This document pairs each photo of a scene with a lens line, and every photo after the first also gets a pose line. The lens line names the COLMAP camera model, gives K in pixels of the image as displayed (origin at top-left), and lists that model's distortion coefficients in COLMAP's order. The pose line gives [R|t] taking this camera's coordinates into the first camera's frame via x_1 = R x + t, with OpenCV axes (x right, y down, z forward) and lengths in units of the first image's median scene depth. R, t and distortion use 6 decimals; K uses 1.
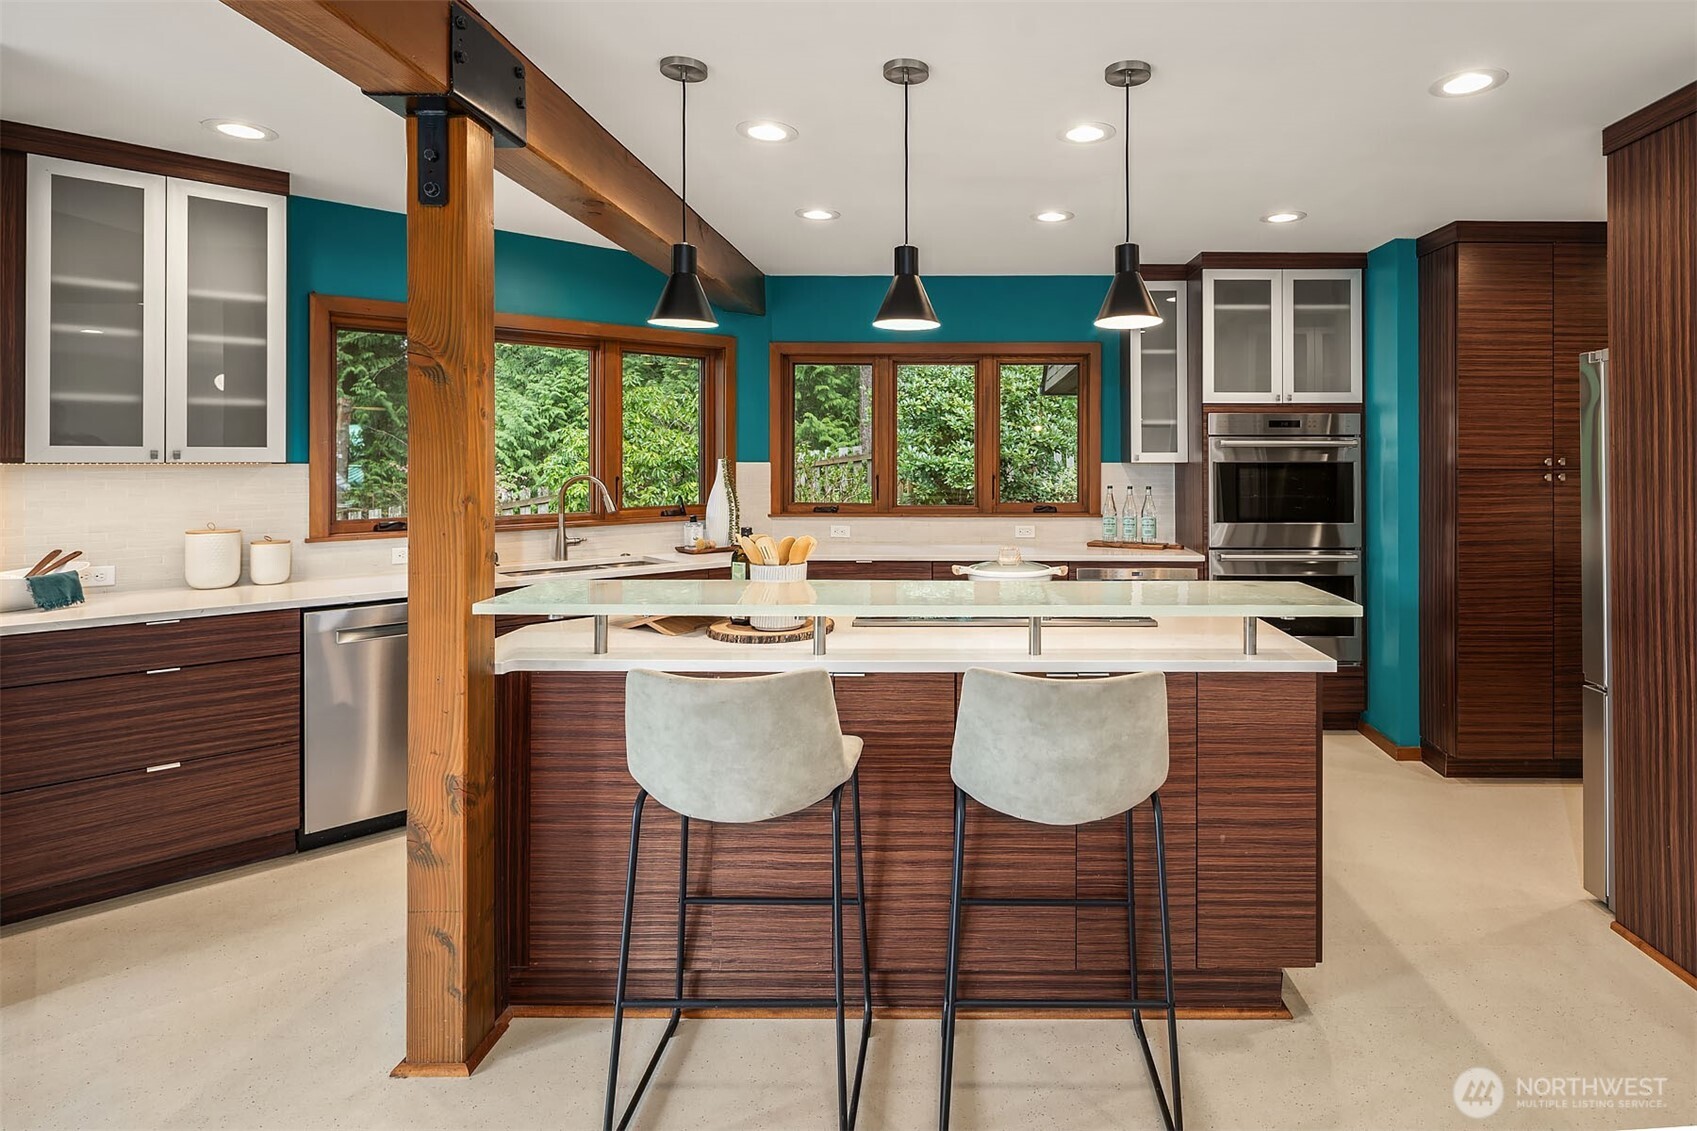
lens RADIAL K [[824.8, 0, 948.9], [0, 824.8, 457.5], [0, 0, 1]] dist [-0.002225, -0.000312]
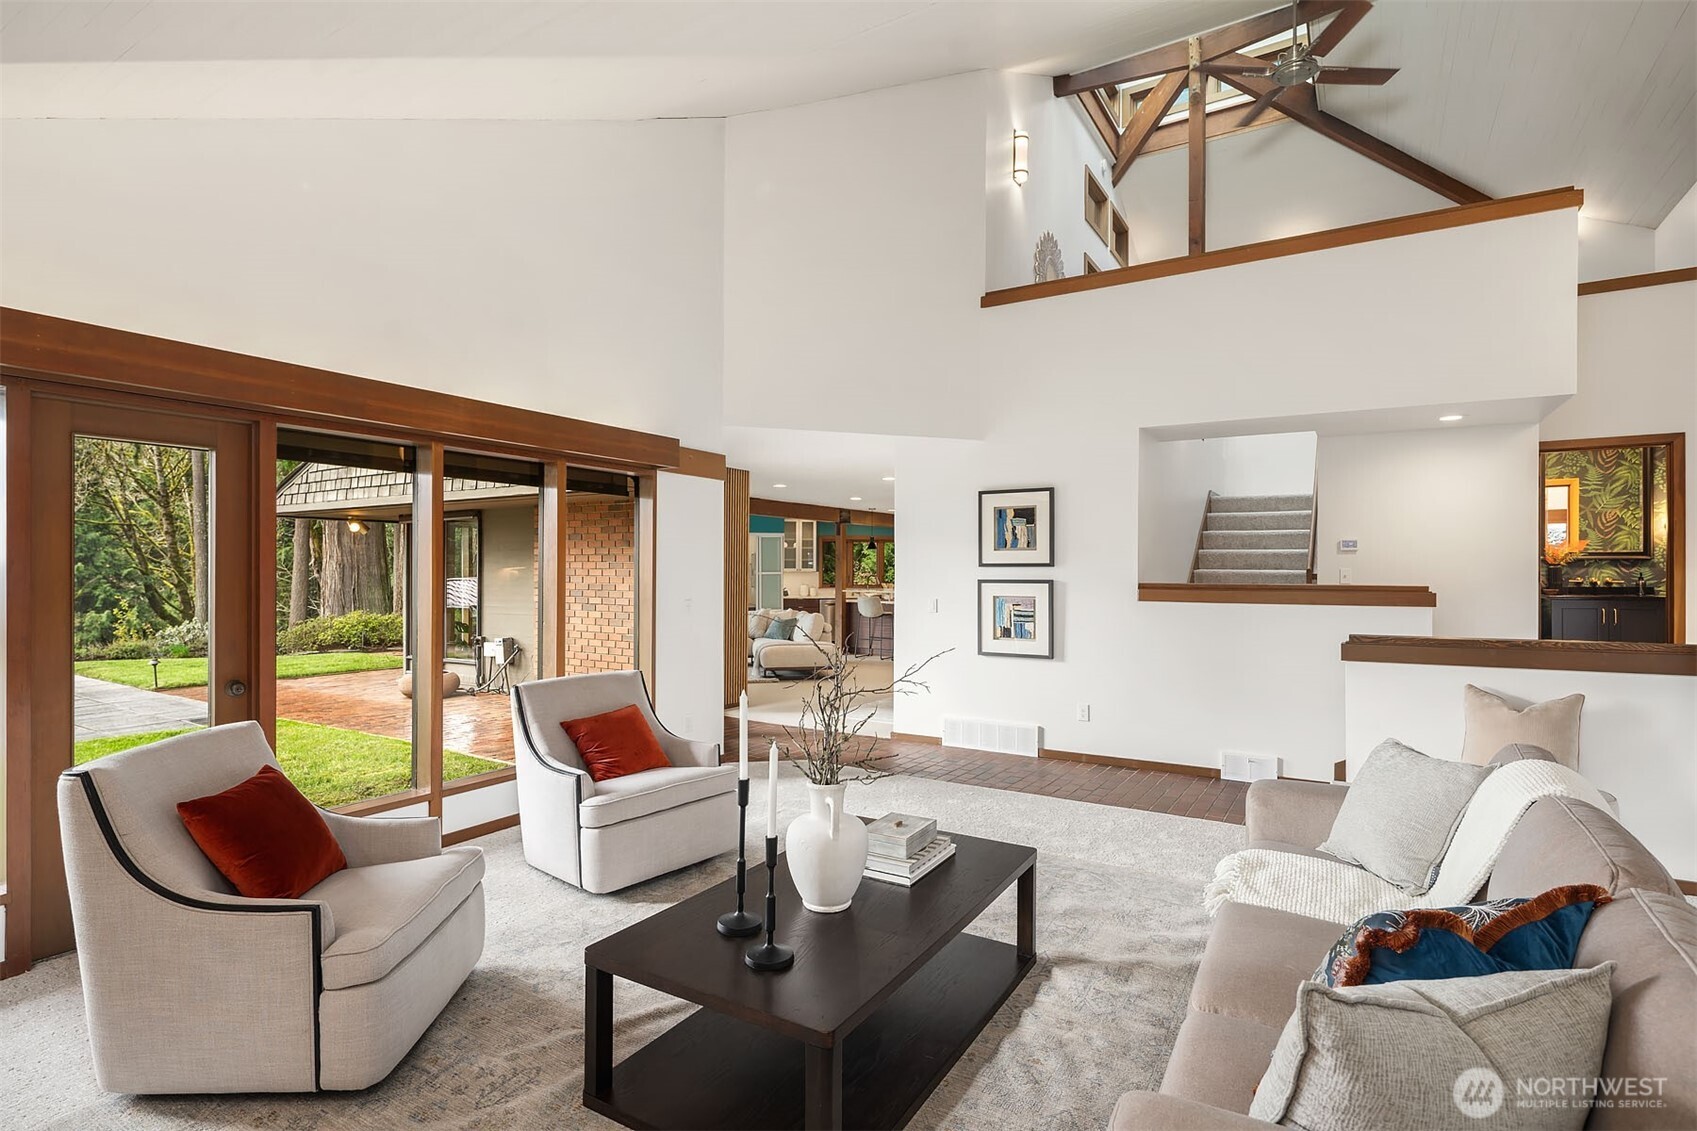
lens RADIAL K [[824.8, 0, 851.0], [0, 824.8, 570.3], [0, 0, 1]] dist [-0.002225, -0.000312]
pose [[0.840559, 0.001550, -0.541718, 2.030150], [-0.001459, 0.999999, 0.000599, -0.004082], [0.541718, 0.000287, 0.840560, -3.006696]]
